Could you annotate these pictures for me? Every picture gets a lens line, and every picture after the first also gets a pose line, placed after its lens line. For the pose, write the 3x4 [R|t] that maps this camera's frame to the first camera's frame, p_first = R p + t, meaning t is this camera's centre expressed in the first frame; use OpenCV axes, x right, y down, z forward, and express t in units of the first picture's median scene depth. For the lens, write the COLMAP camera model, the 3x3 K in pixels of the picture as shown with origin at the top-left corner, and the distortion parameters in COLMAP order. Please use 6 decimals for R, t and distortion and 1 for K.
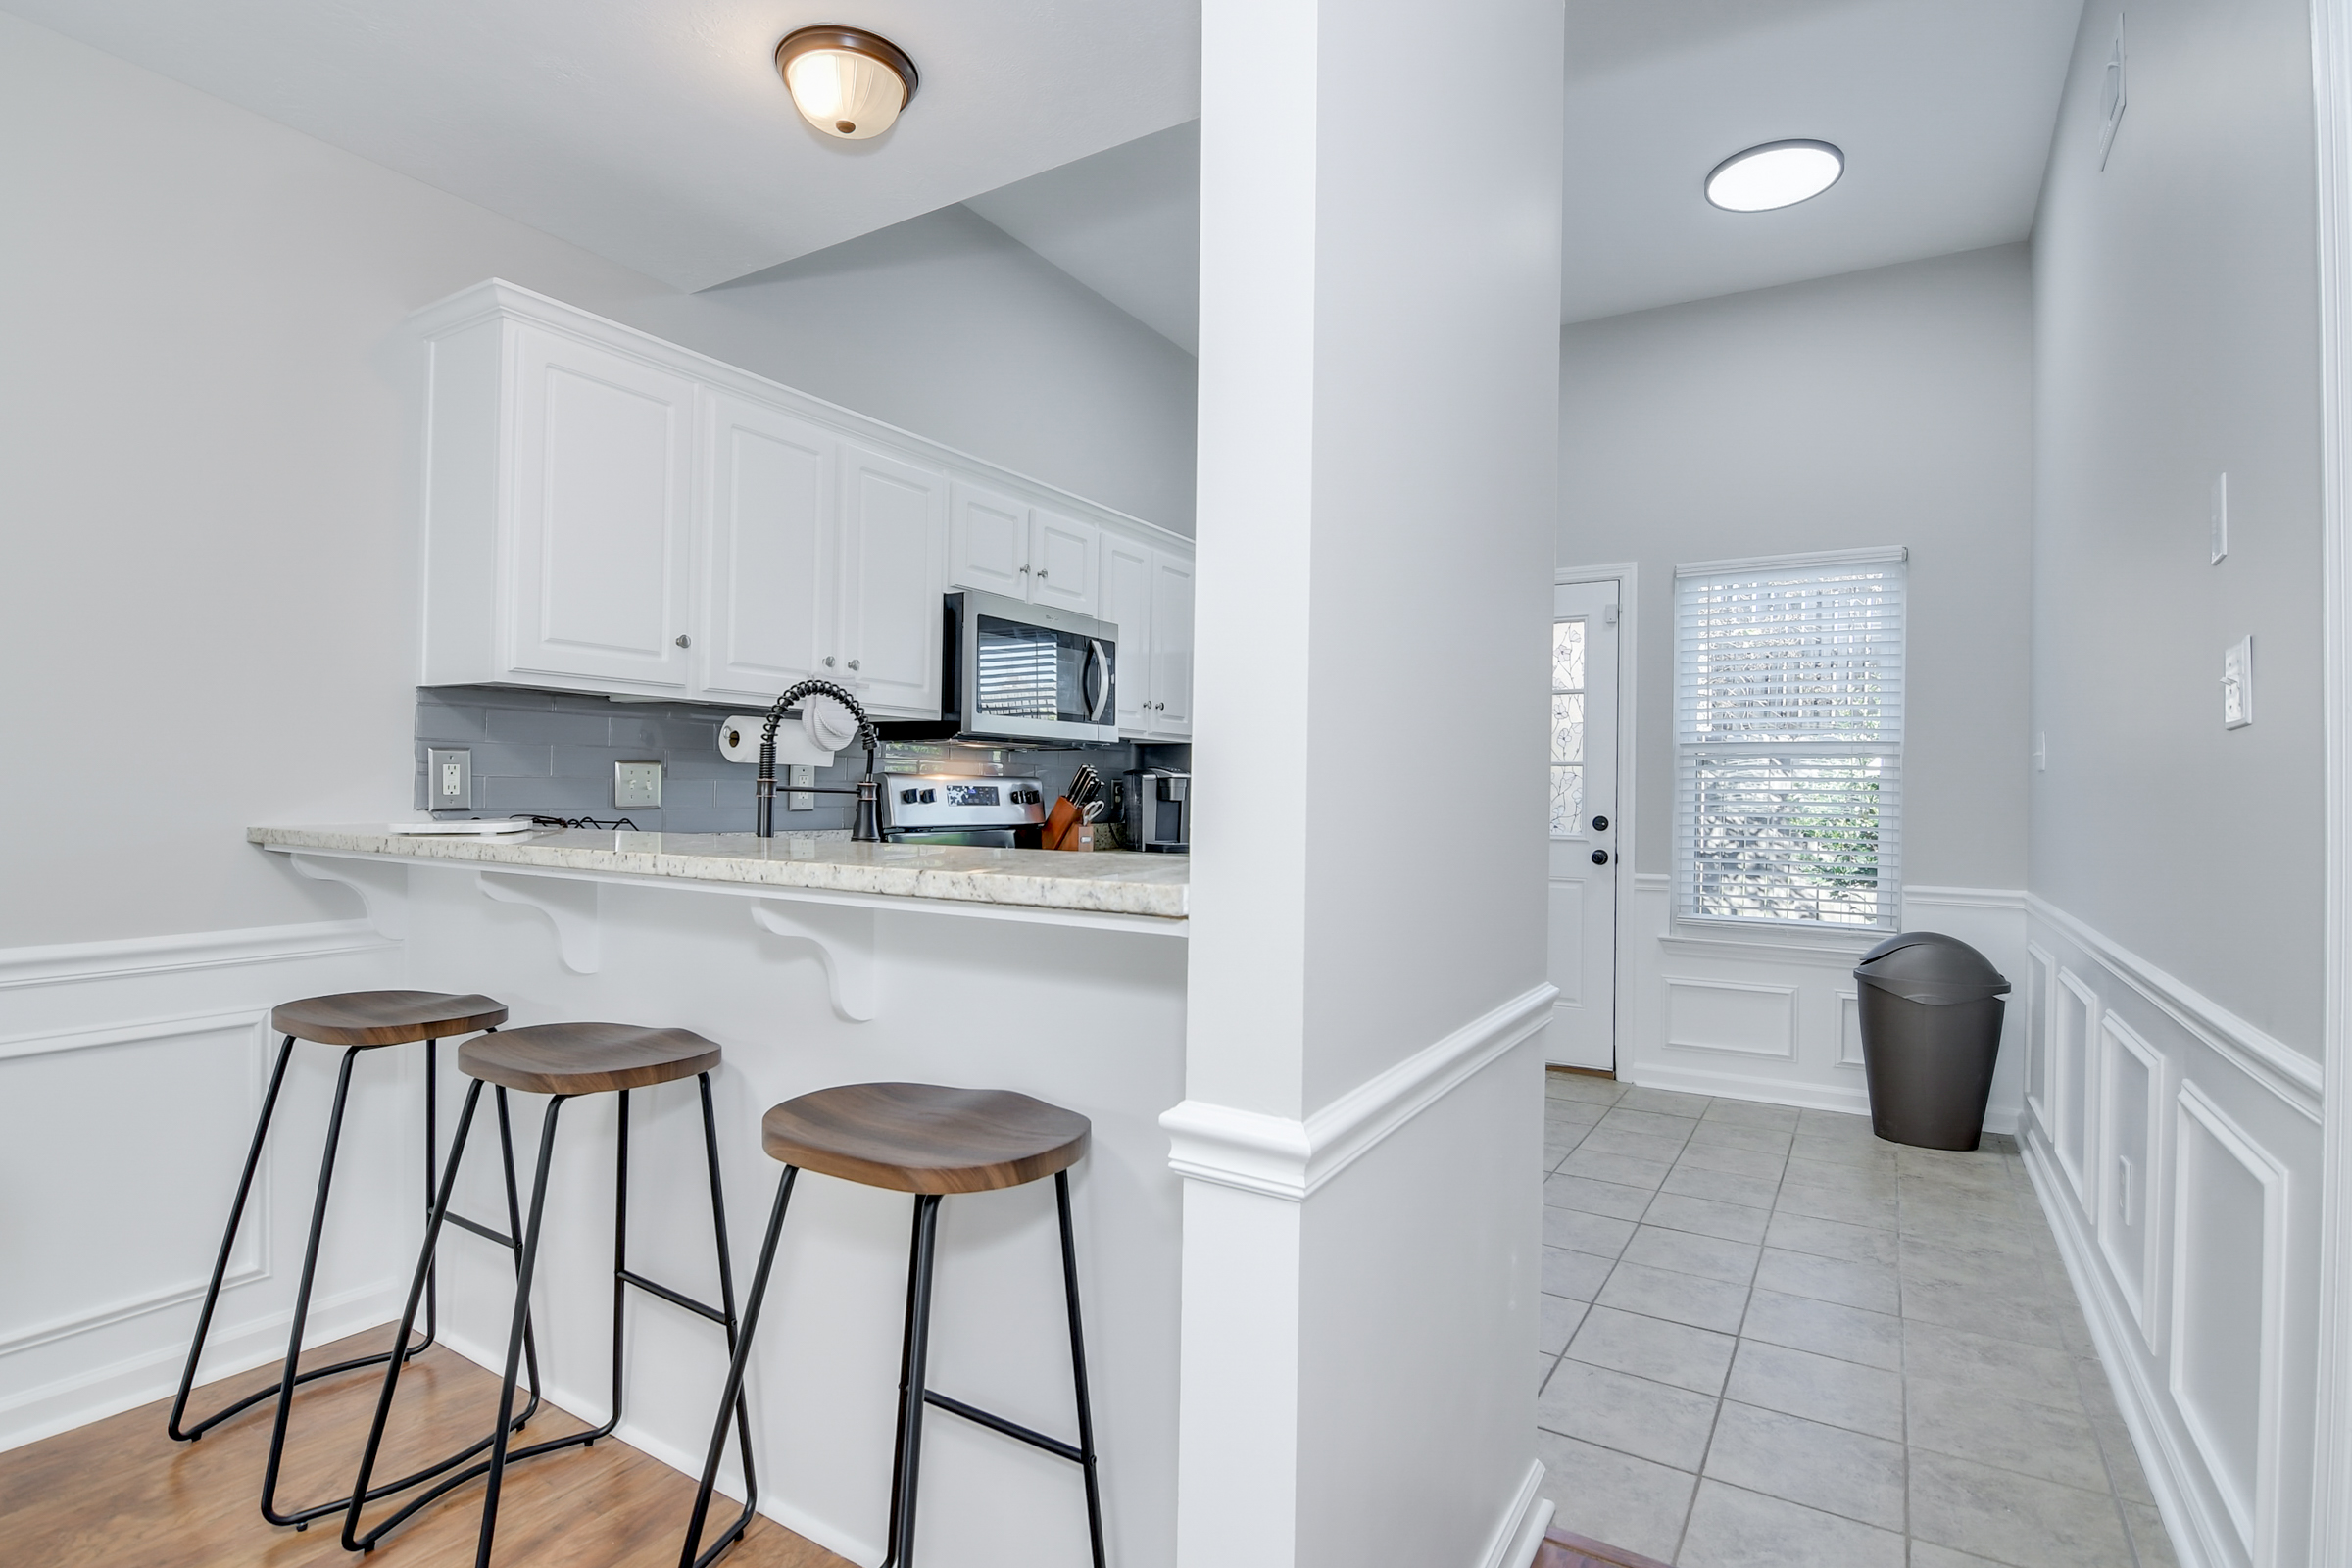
lens RADIAL K [[1153.0, 0, 1152.4], [0, 1153.0, 787.2], [0, 0, 1]] dist [-0.010033, -0.000415]
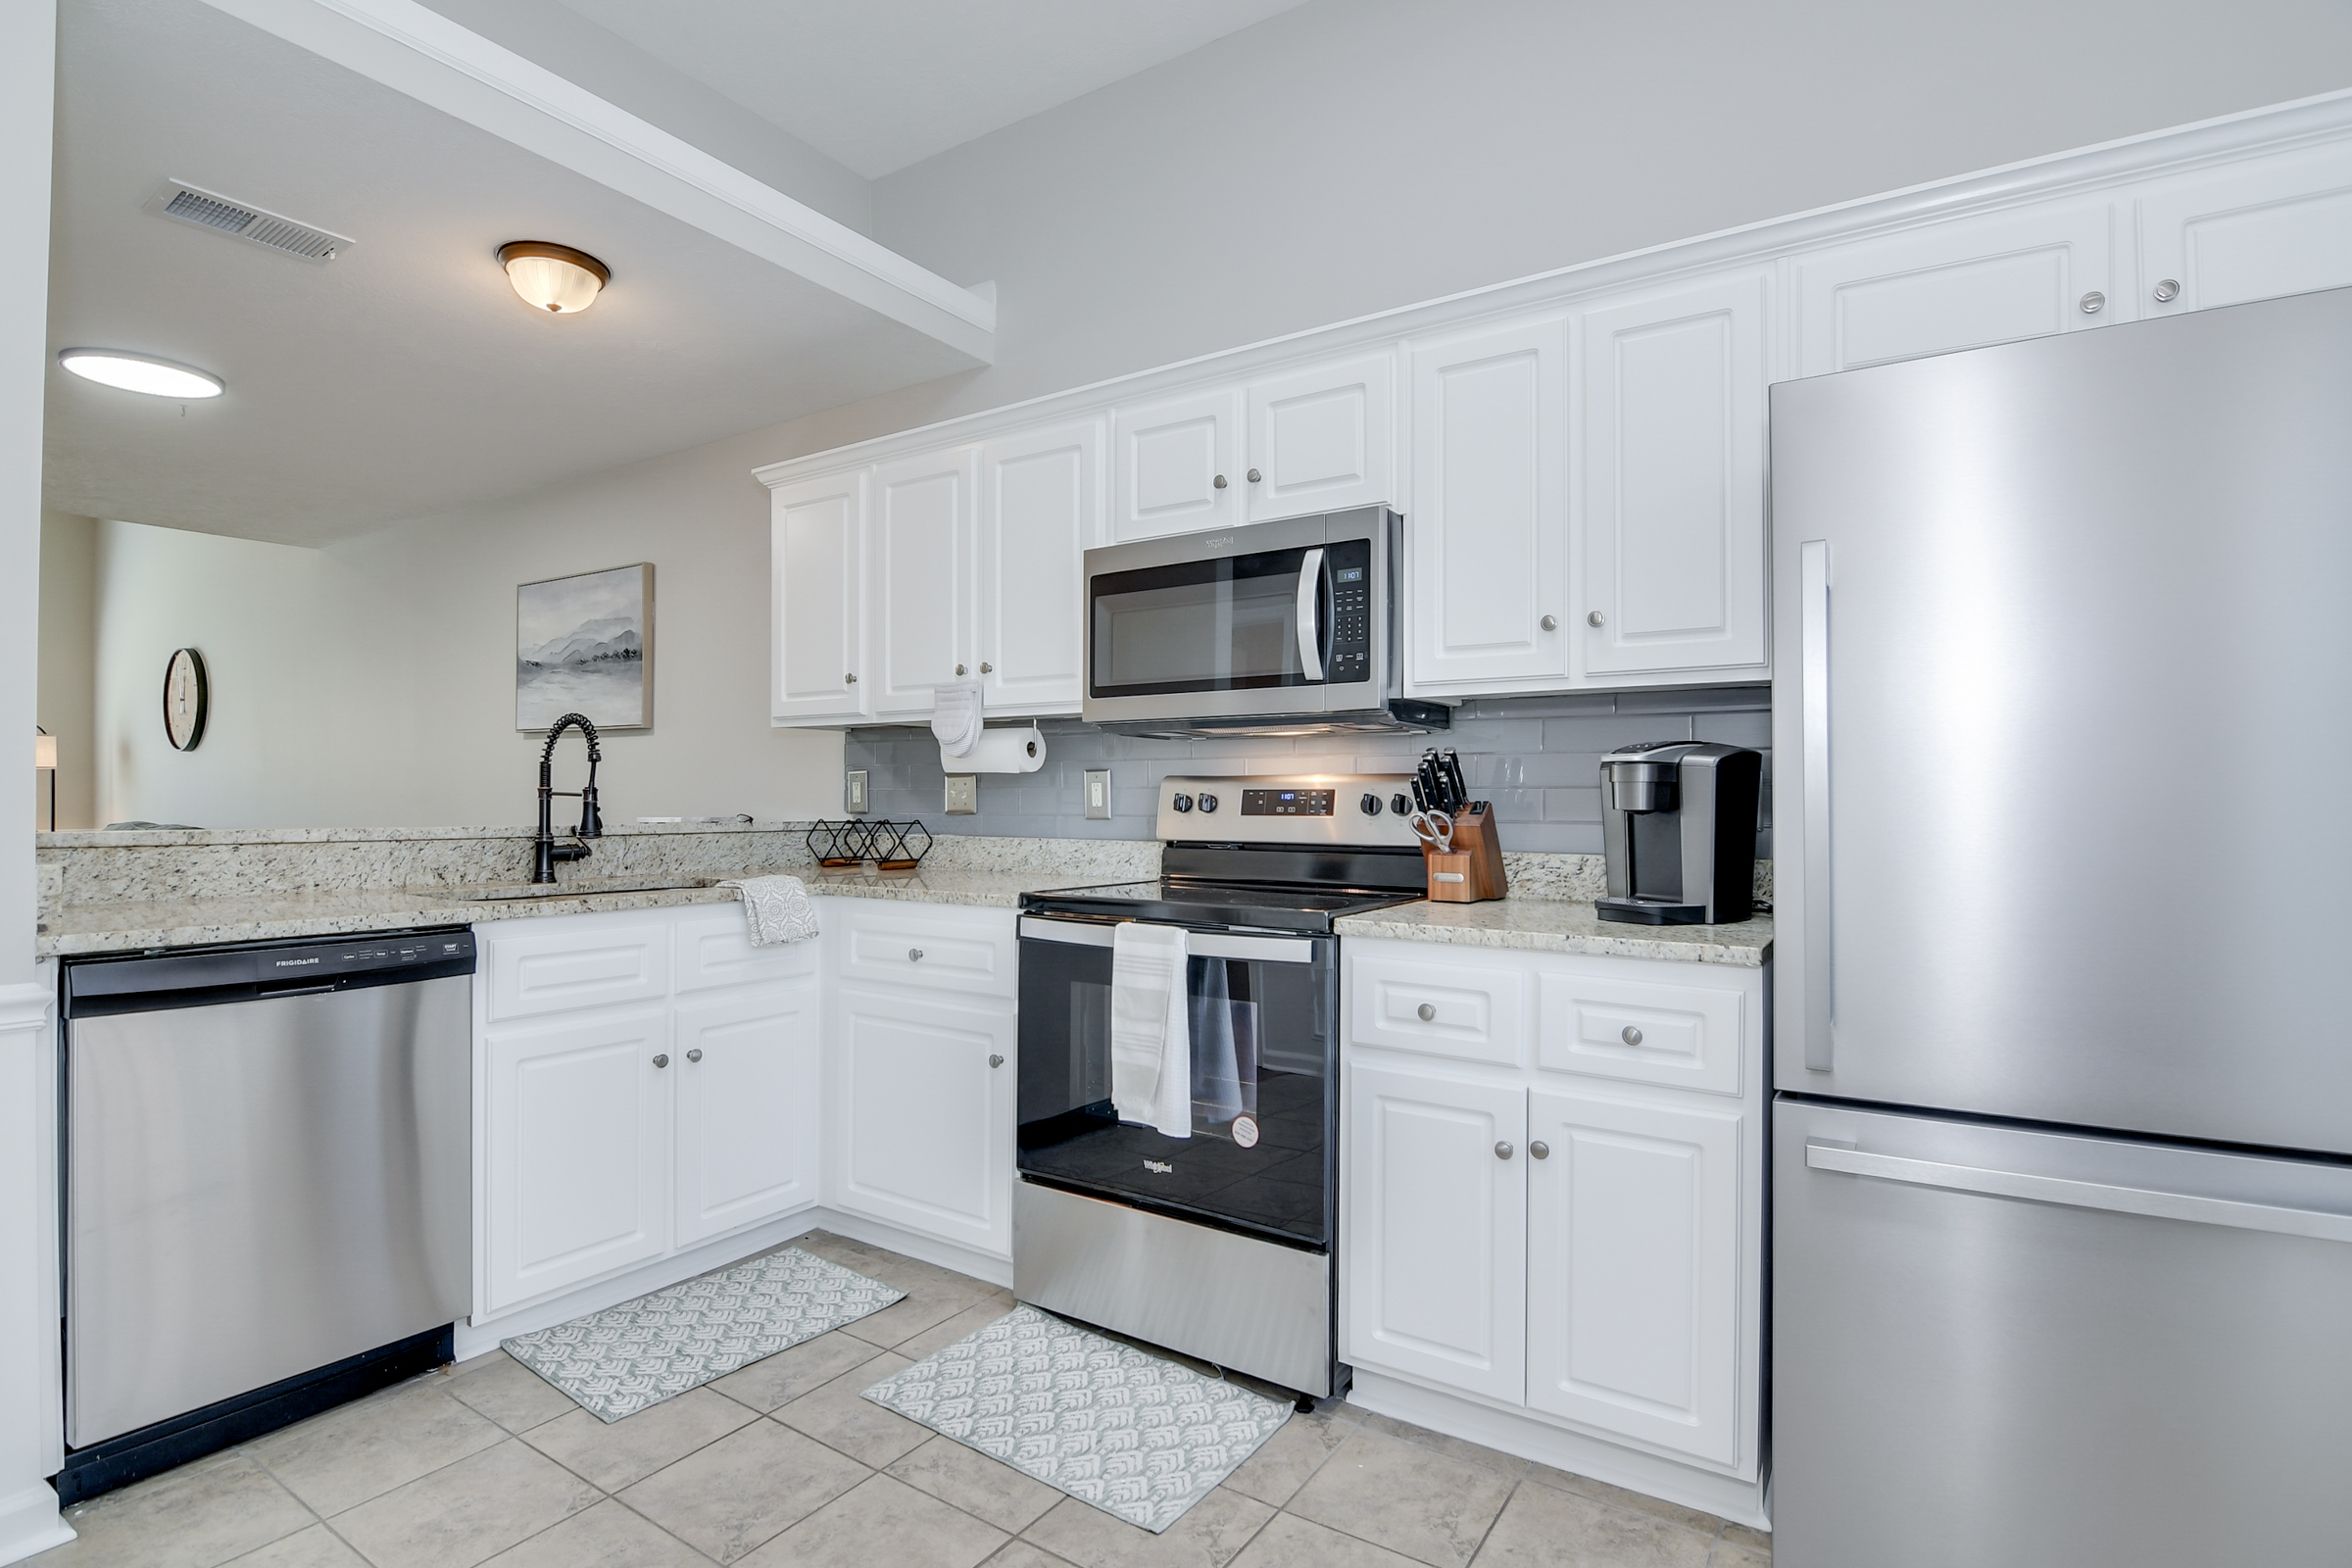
lens RADIAL K [[1153.0, 0, 1152.4], [0, 1153.0, 787.2], [0, 0, 1]] dist [-0.010033, -0.000415]
pose [[-0.030576, -0.021204, -0.999307, 0.552726], [0.002062, 0.999771, -0.021277, 0.012158], [0.999530, -0.002712, -0.030526, 0.912376]]
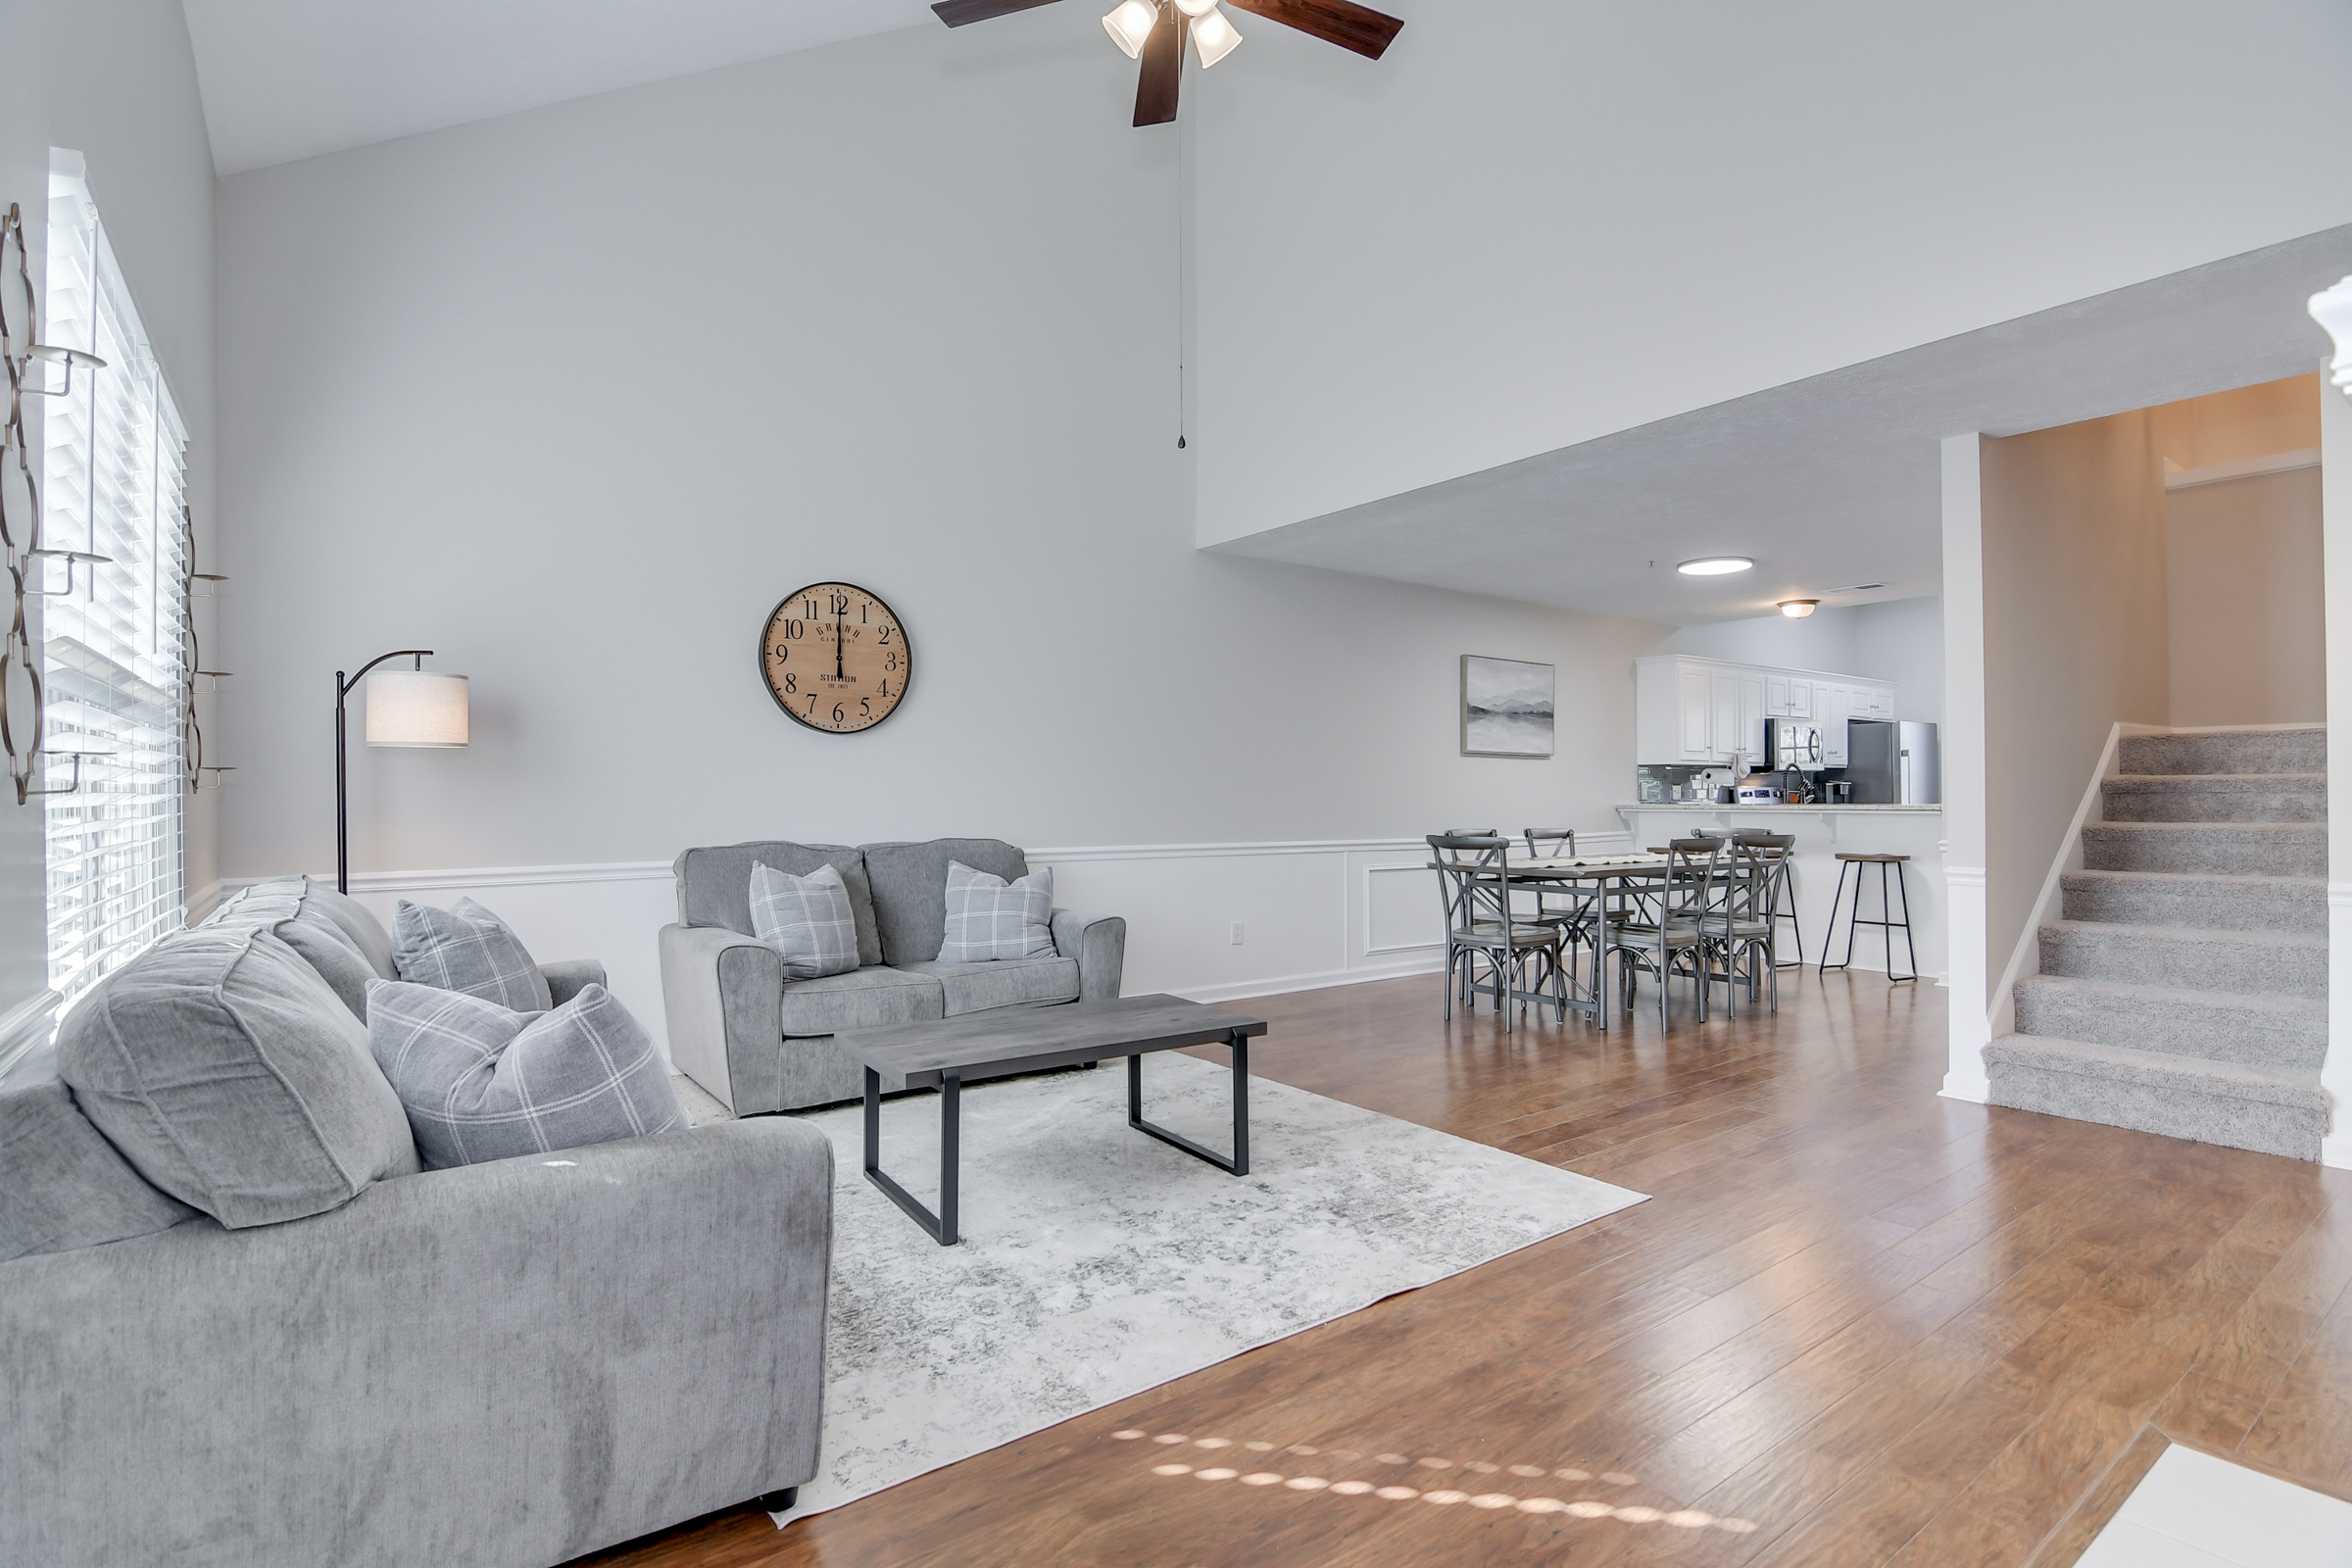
lens RADIAL K [[1153.0, 0, 1152.4], [0, 1153.0, 787.2], [0, 0, 1]] dist [-0.010033, -0.000415]
pose [[0.930423, -0.021514, -0.365856, -0.460592], [0.020404, 0.999768, -0.006901, -0.016036], [0.365919, -0.001045, 0.930646, -1.747455]]
